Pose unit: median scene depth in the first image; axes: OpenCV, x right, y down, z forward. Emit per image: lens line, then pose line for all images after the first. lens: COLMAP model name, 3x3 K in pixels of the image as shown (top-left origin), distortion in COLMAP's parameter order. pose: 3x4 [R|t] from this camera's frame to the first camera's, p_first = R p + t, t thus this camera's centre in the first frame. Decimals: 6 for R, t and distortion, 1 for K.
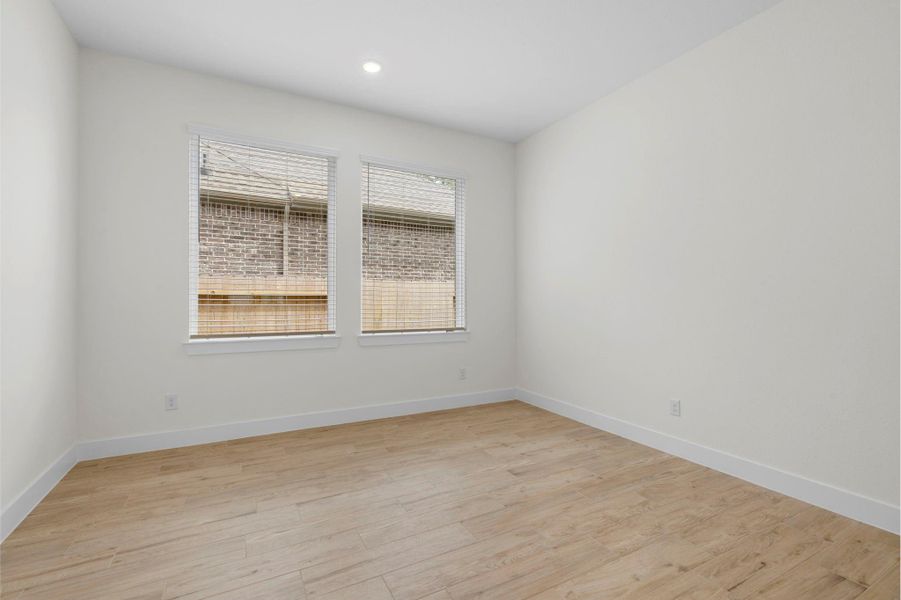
lens RADIAL K [[407.3, 0, 450.5], [0, 407.3, 300.0], [0, 0, 1]] dist [-0.001858, 0.000433]
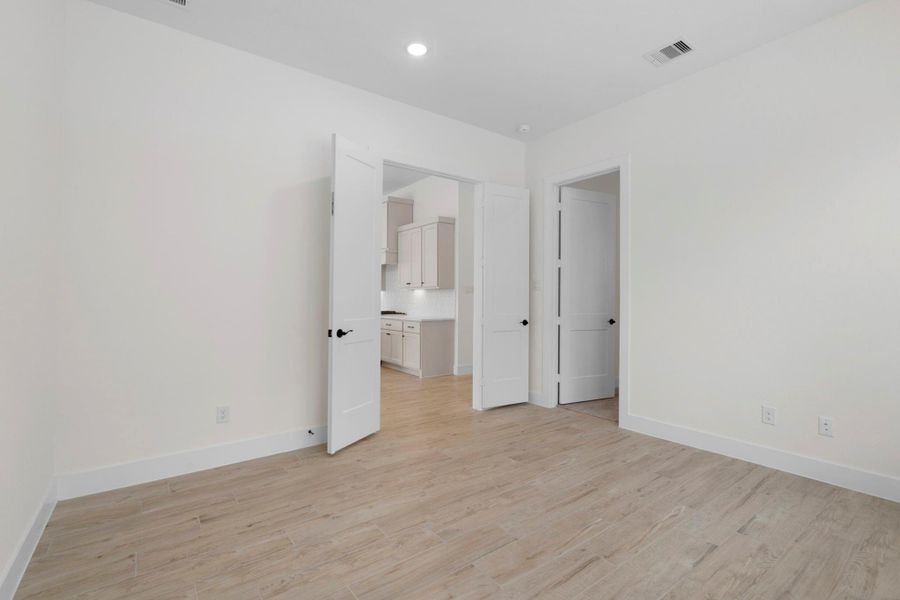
lens RADIAL K [[406.8, 0, 450.0], [0, 406.8, 300.0], [0, 0, 1]] dist [-0.001858, 0.000433]
pose [[-0.989100, -0.002446, -0.147226, 0.332930], [-0.003688, 0.999960, 0.008167, -0.009983], [0.147200, 0.008621, -0.989069, 1.988018]]
